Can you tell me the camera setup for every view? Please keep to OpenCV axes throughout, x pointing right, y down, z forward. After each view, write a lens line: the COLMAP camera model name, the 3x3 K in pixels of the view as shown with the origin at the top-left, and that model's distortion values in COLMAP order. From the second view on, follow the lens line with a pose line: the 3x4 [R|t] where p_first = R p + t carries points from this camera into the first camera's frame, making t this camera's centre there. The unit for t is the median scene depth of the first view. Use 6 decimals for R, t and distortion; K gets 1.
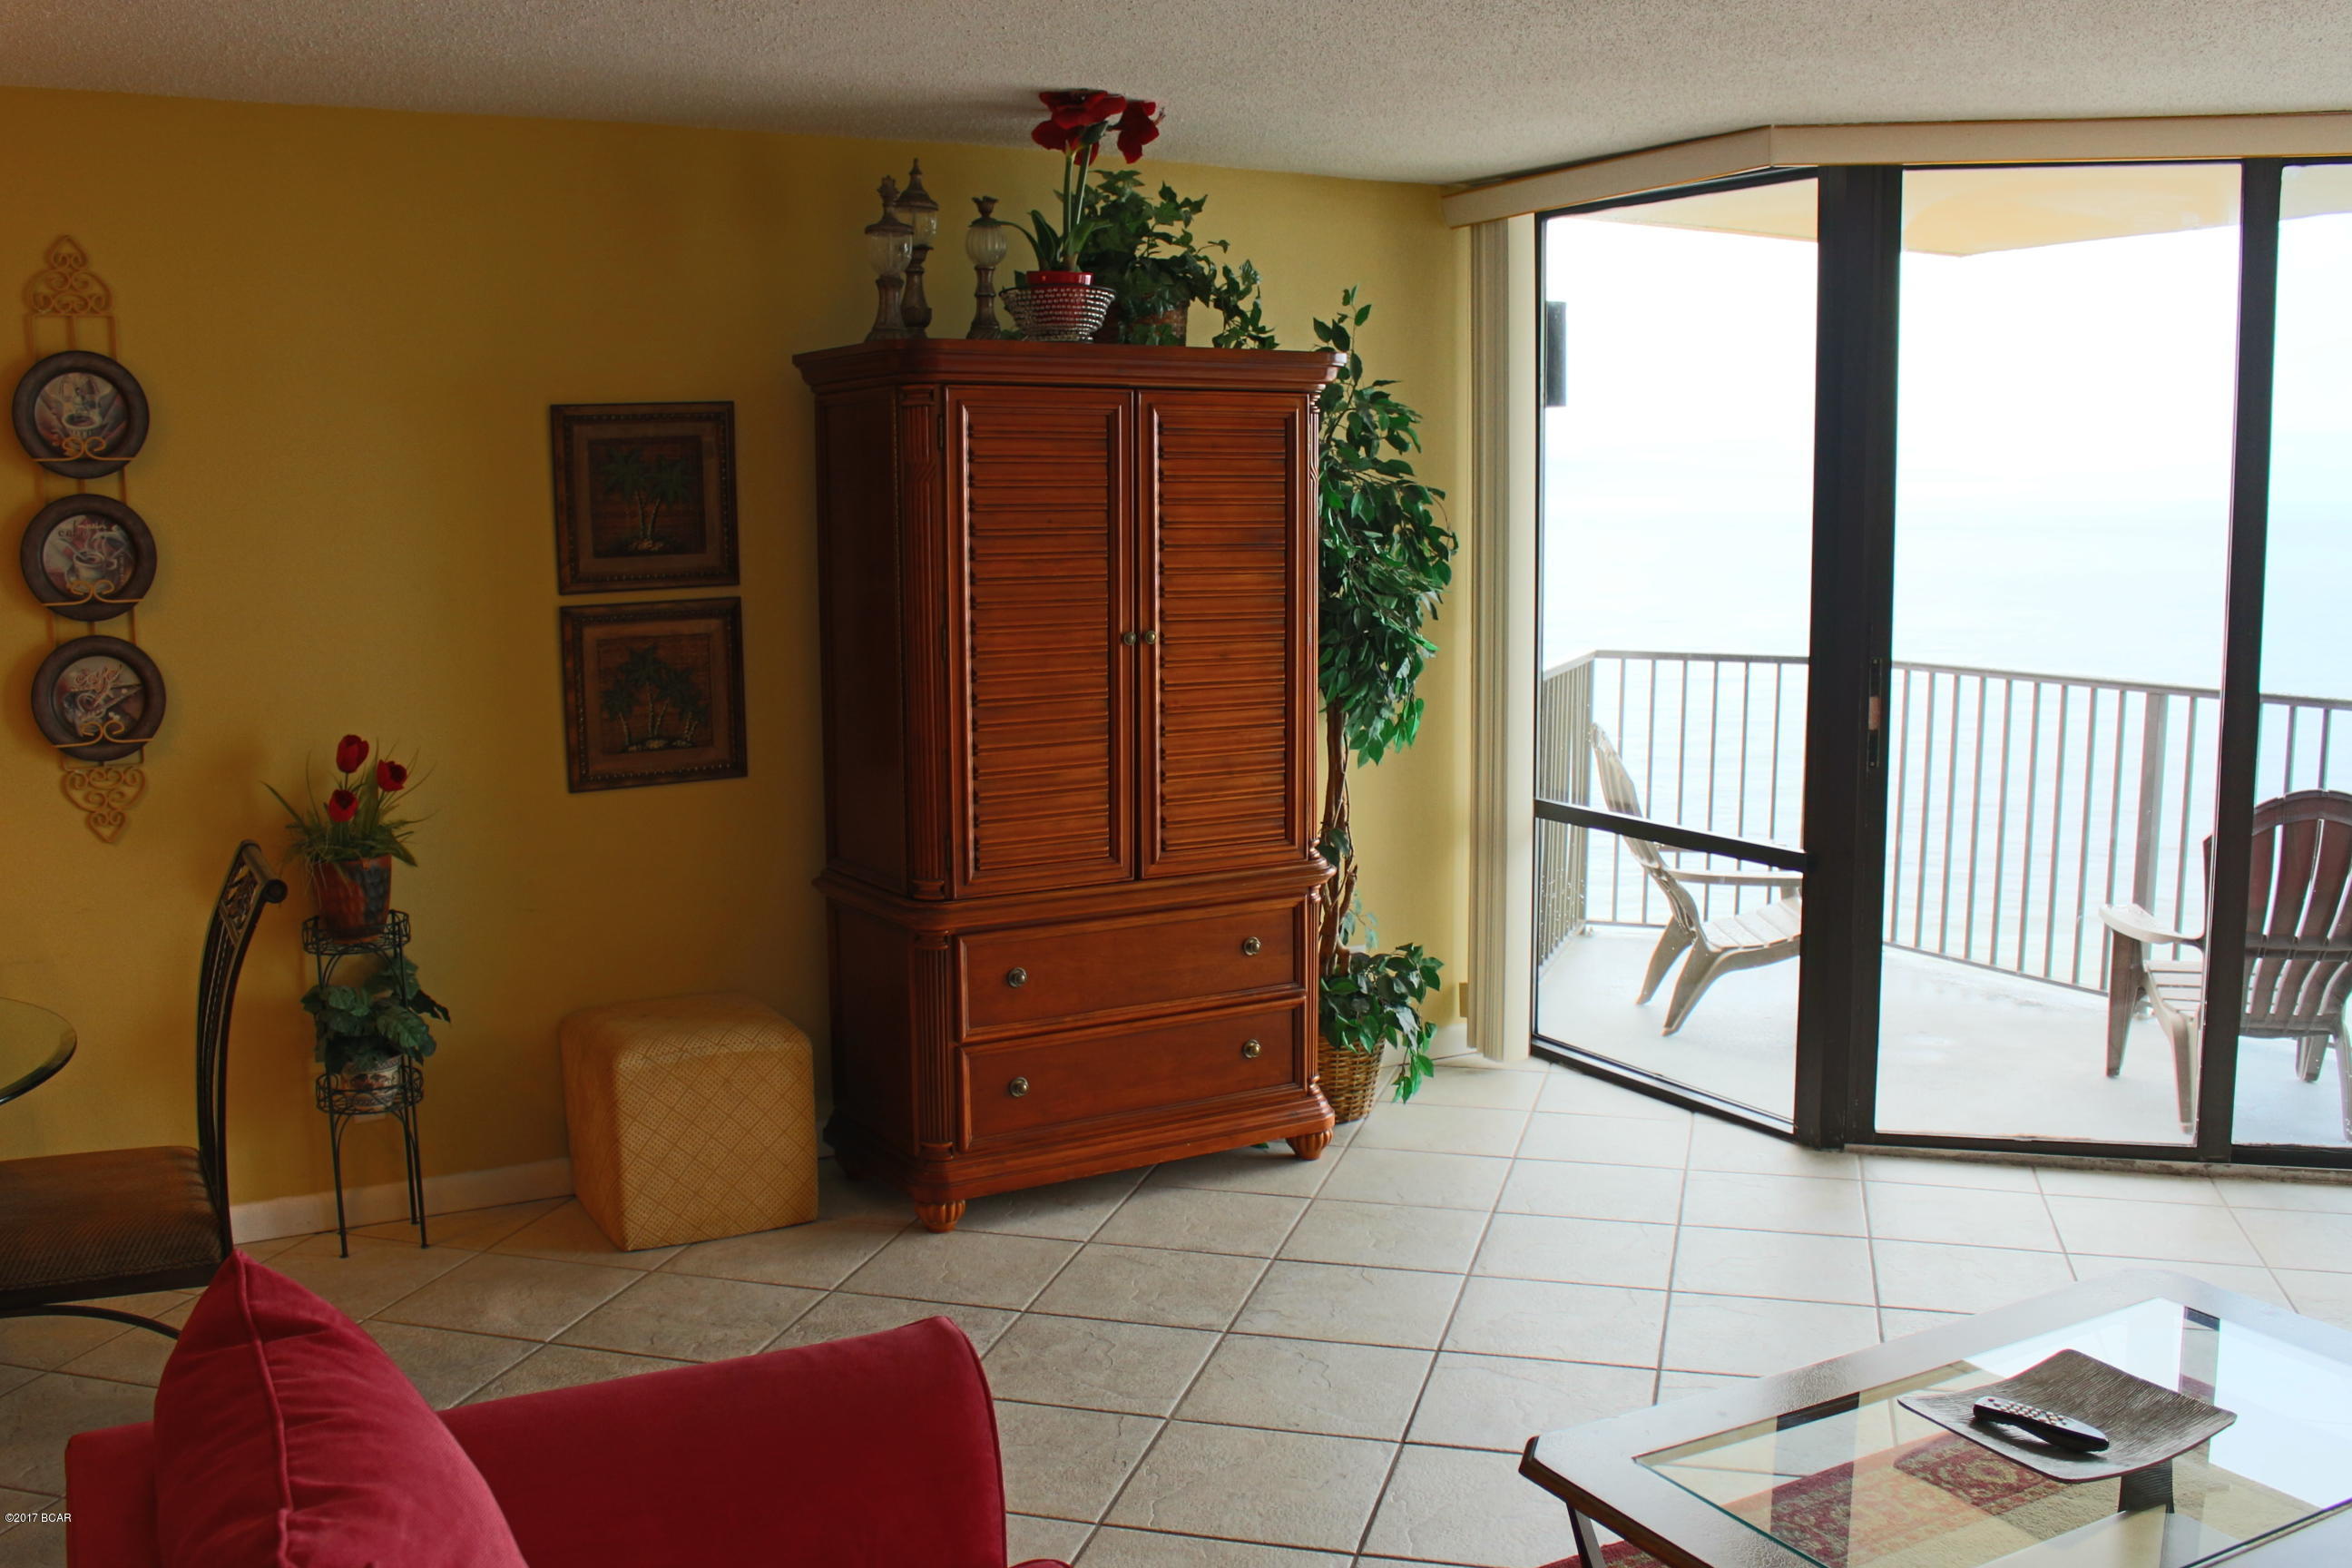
lens RADIAL K [[2174.8, 0, 1176.0], [0, 2174.8, 784.0], [0, 0, 1]] dist [-0.159300, 0.138432]
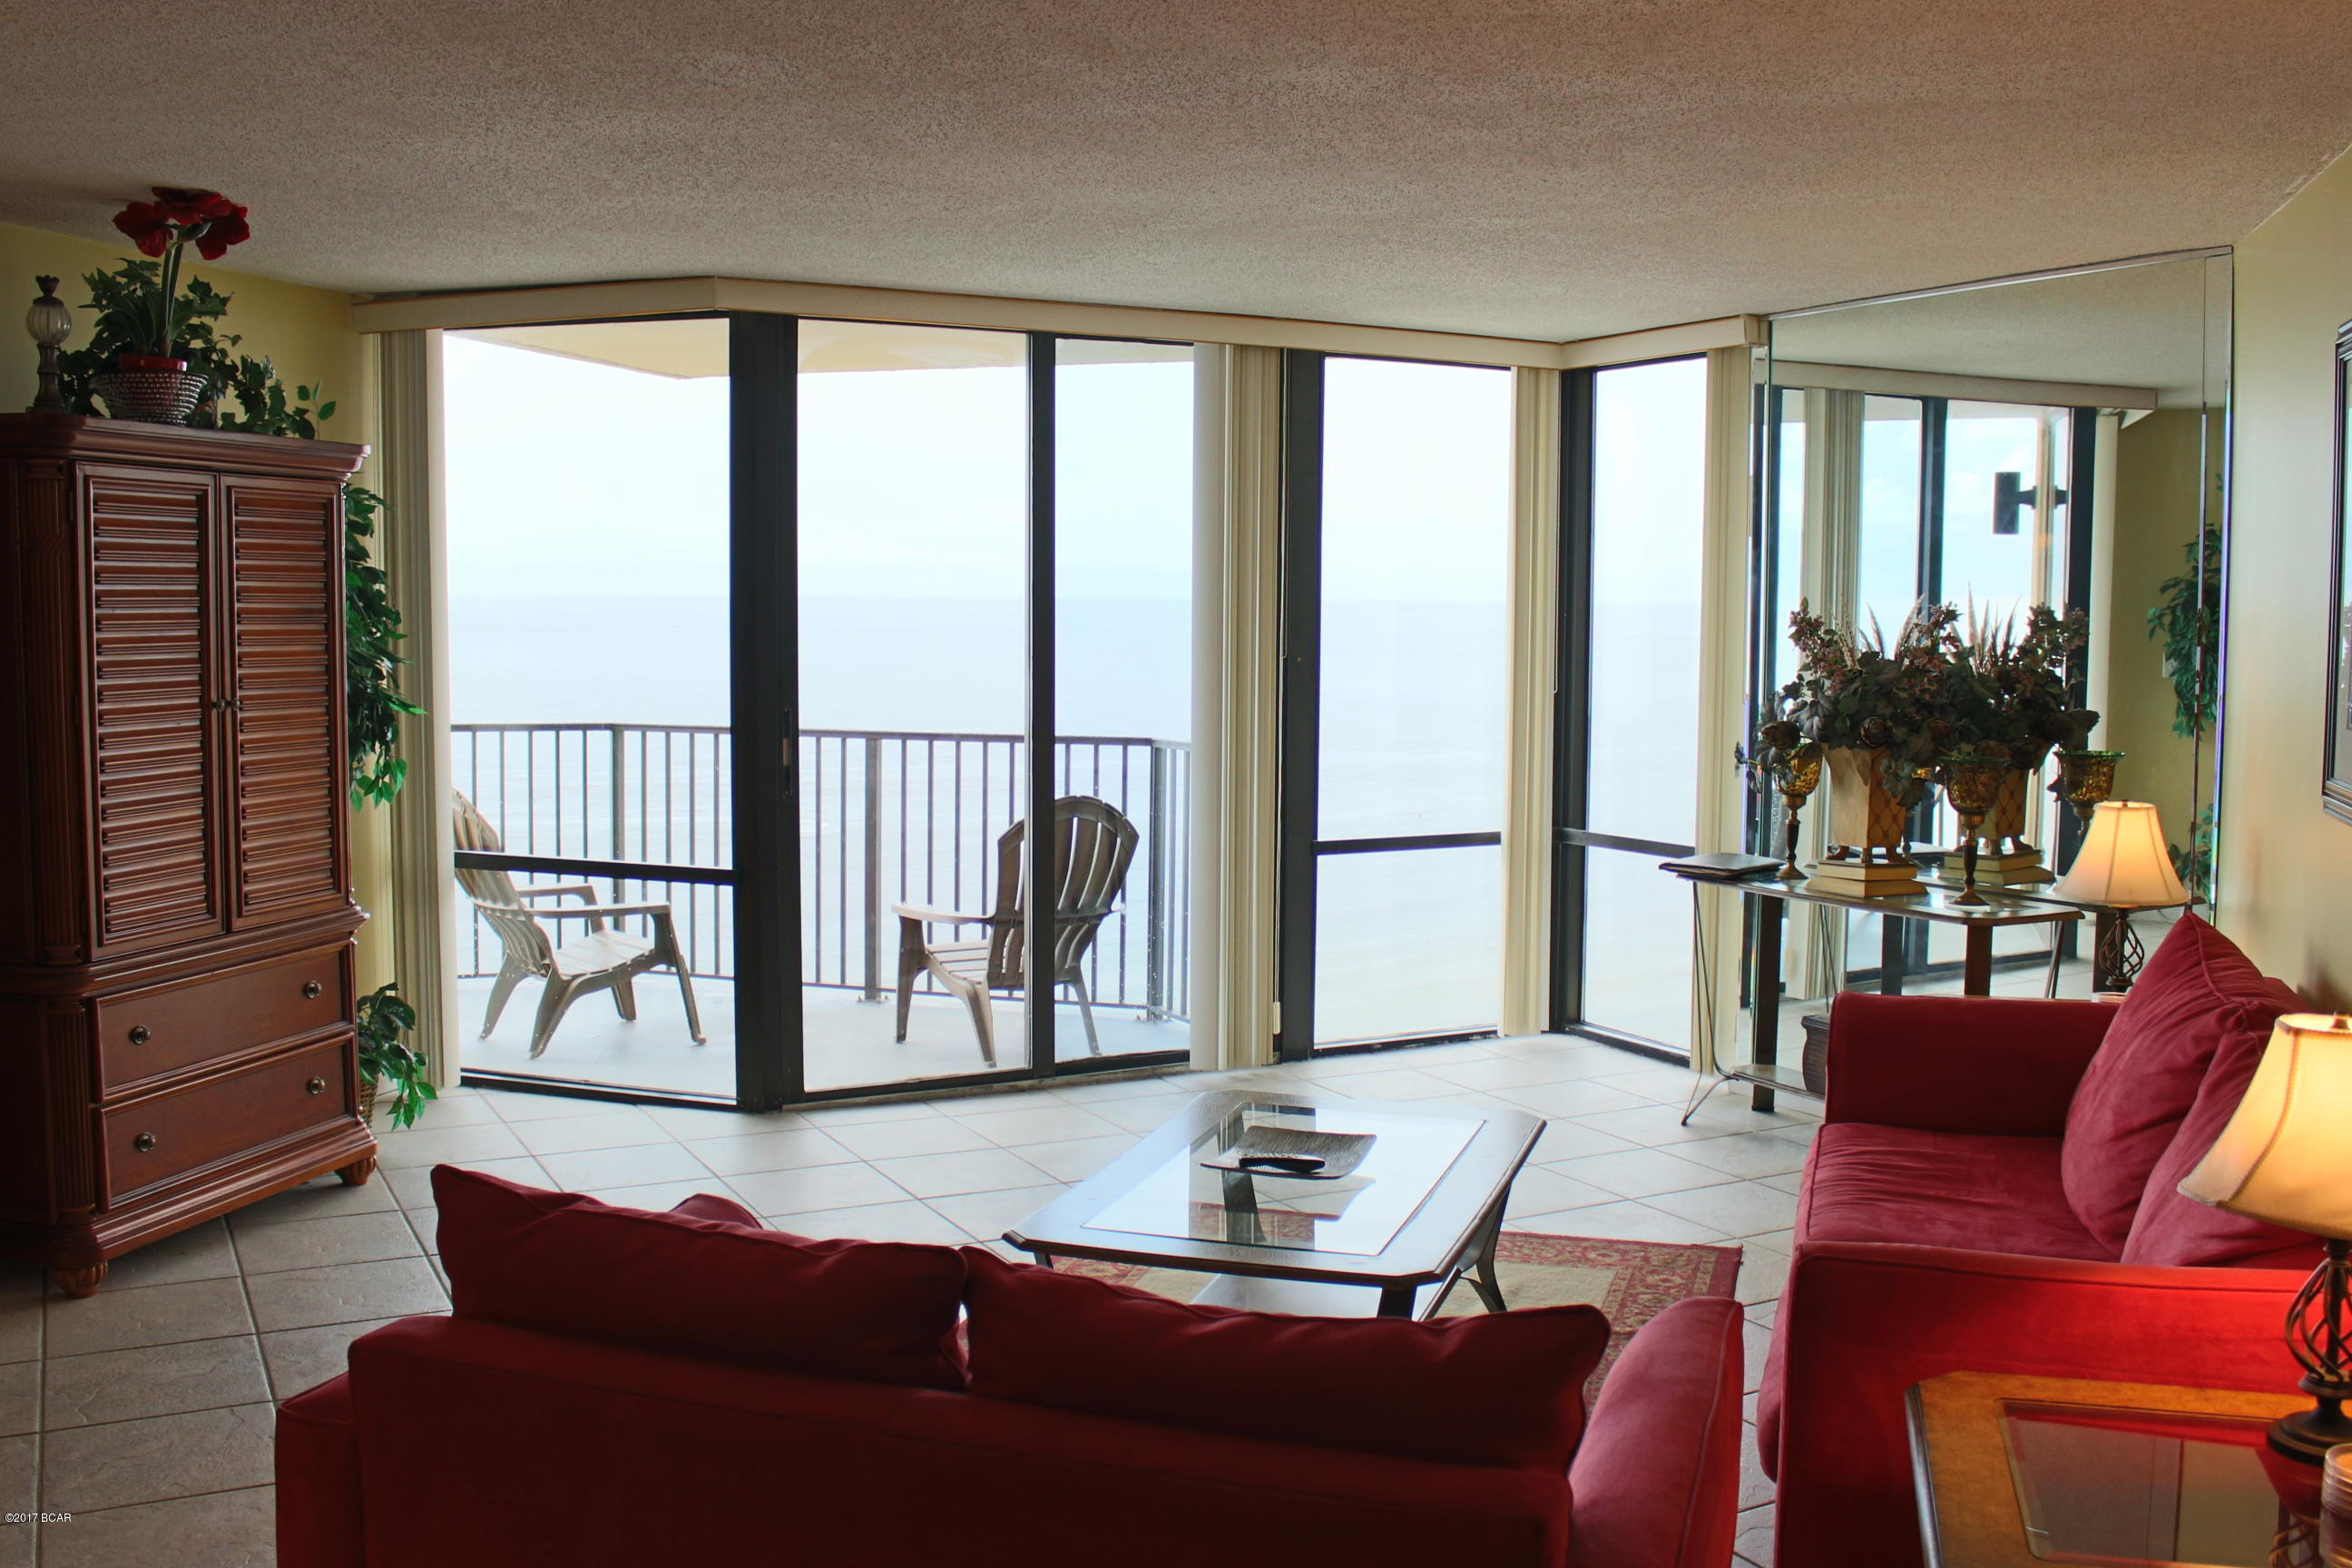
lens RADIAL K [[2174.8, 0, 1176.0], [0, 2174.8, 784.0], [0, 0, 1]] dist [-0.159300, 0.138432]
pose [[0.732841, -0.046753, 0.678792, -0.383766], [0.077348, 0.996894, -0.014843, 0.023073], [-0.675990, 0.063381, 0.734180, -0.075185]]
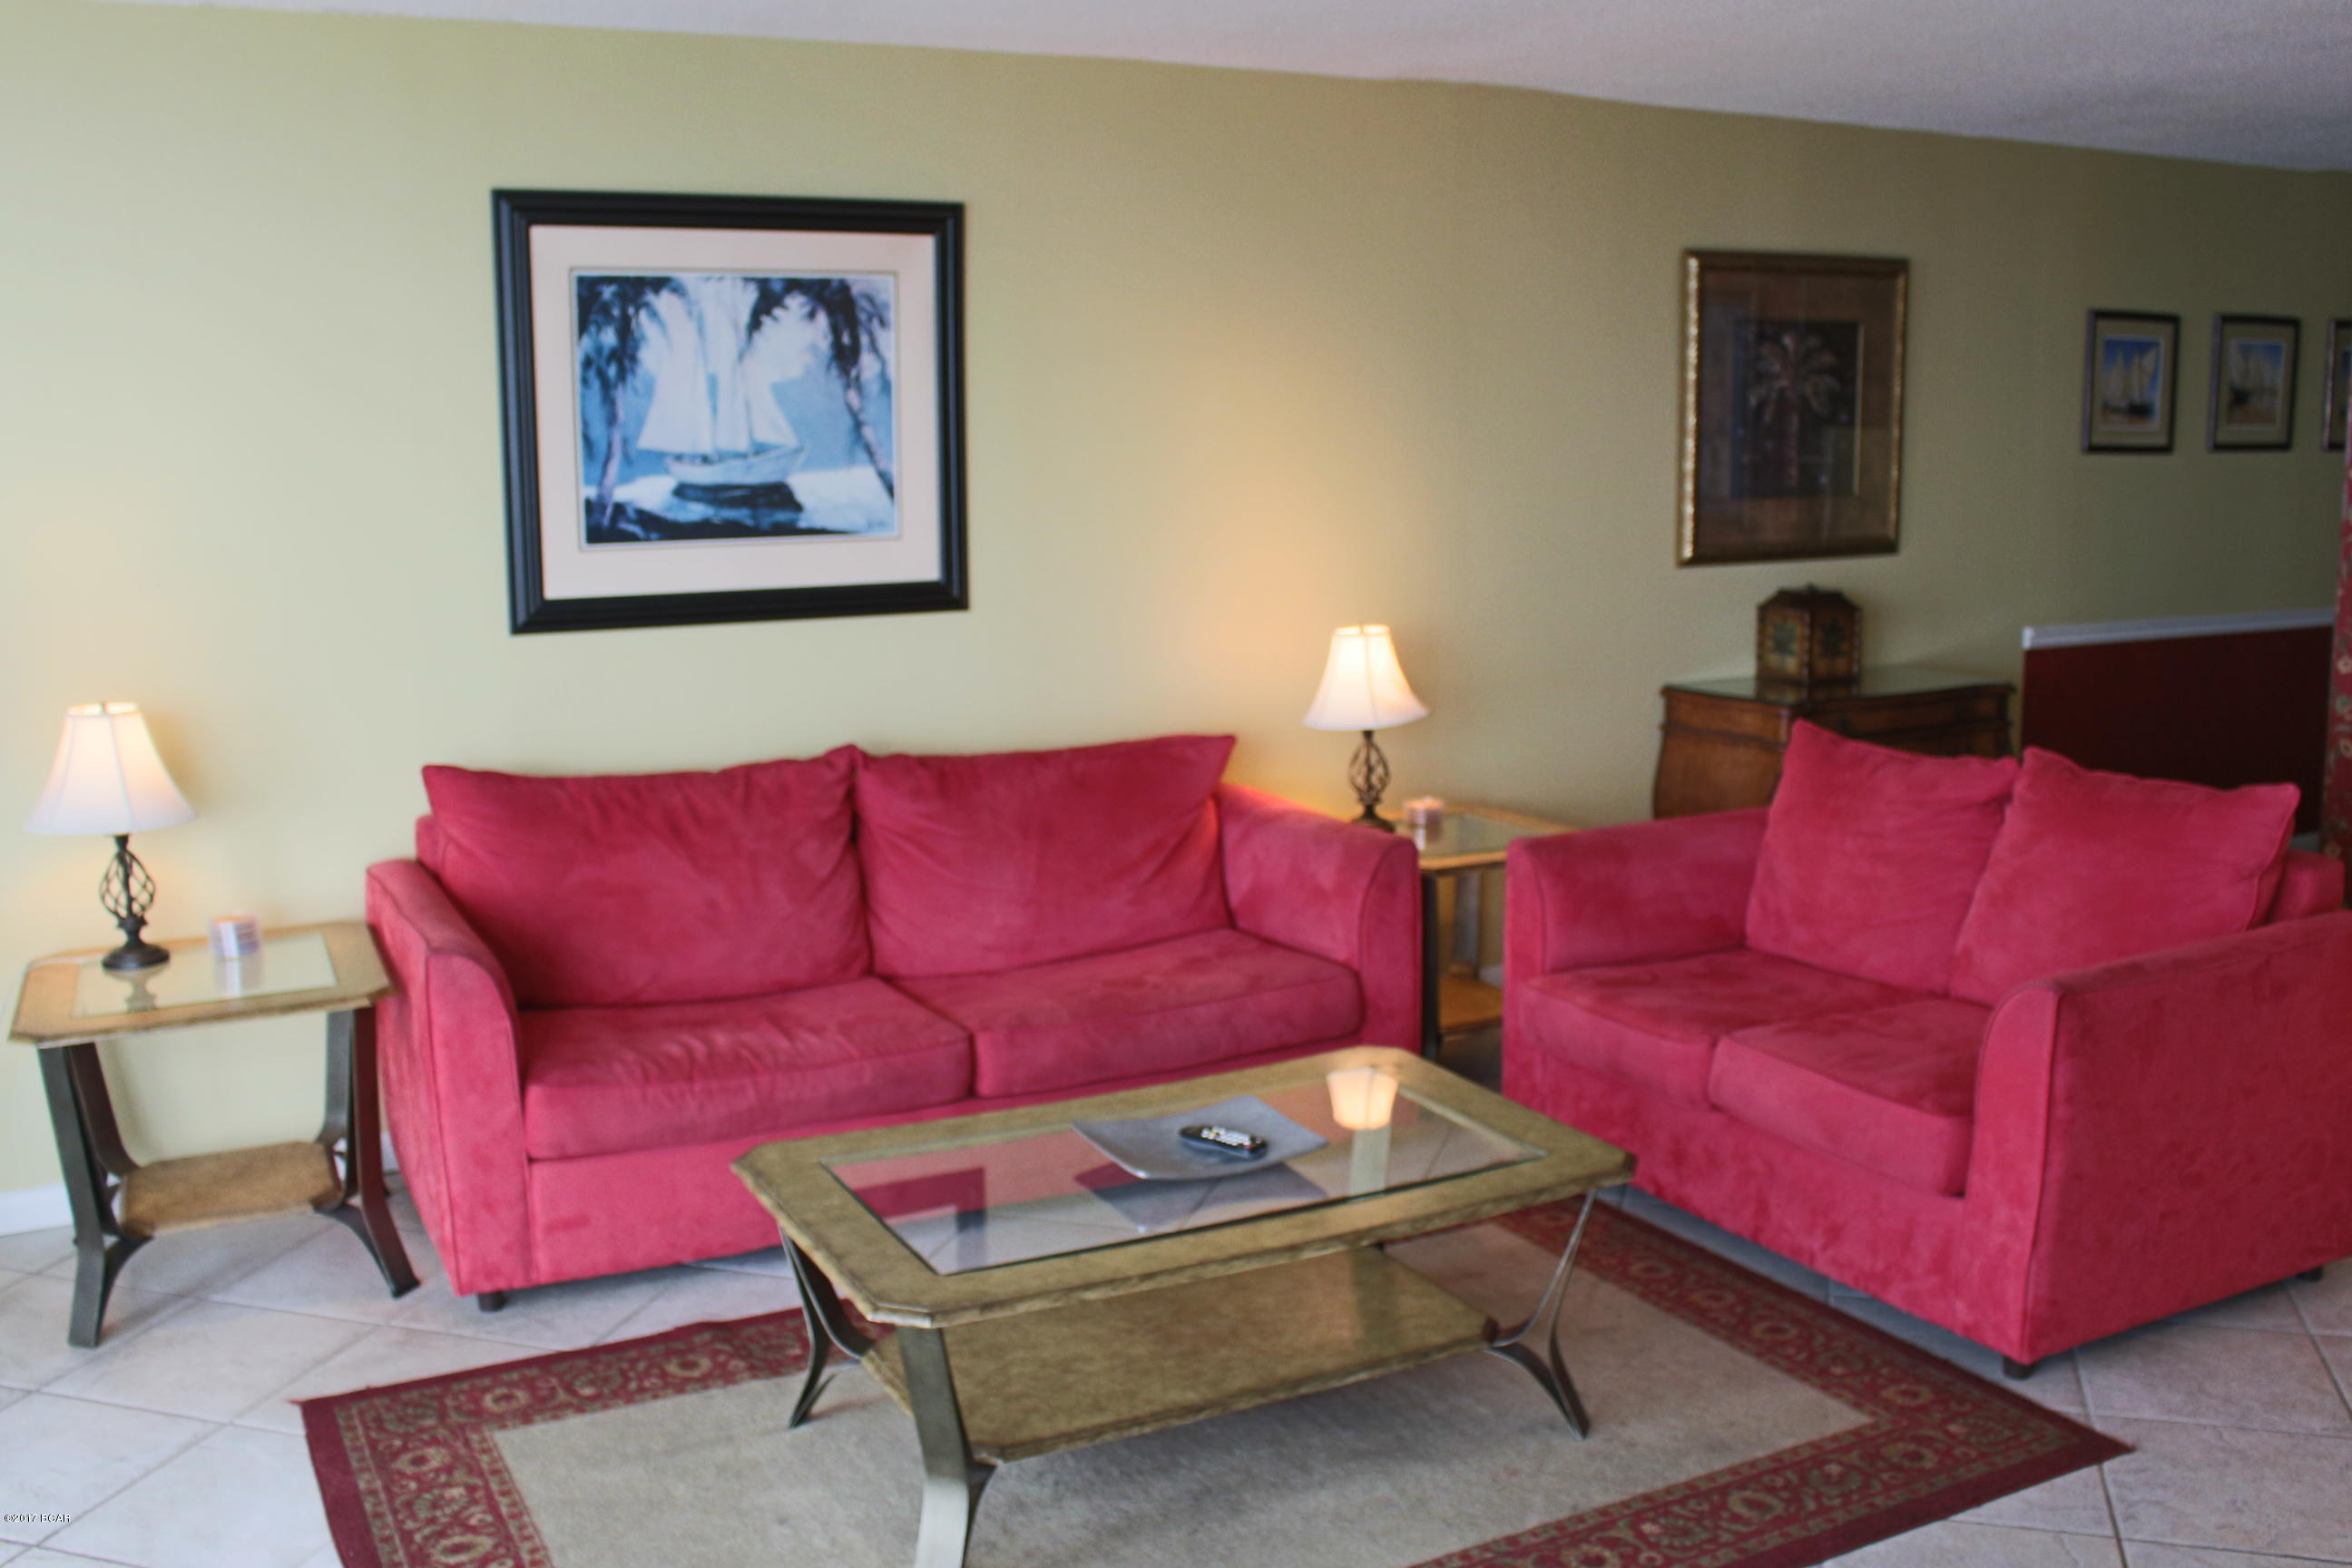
lens RADIAL K [[2174.8, 0, 1176.0], [0, 2174.8, 784.0], [0, 0, 1]] dist [-0.159300, 0.138432]
pose [[-0.999758, 0.014780, 0.016322, 0.221686], [0.018908, 0.956131, 0.292330, -0.153802], [-0.011286, 0.292568, -0.956178, 1.169881]]
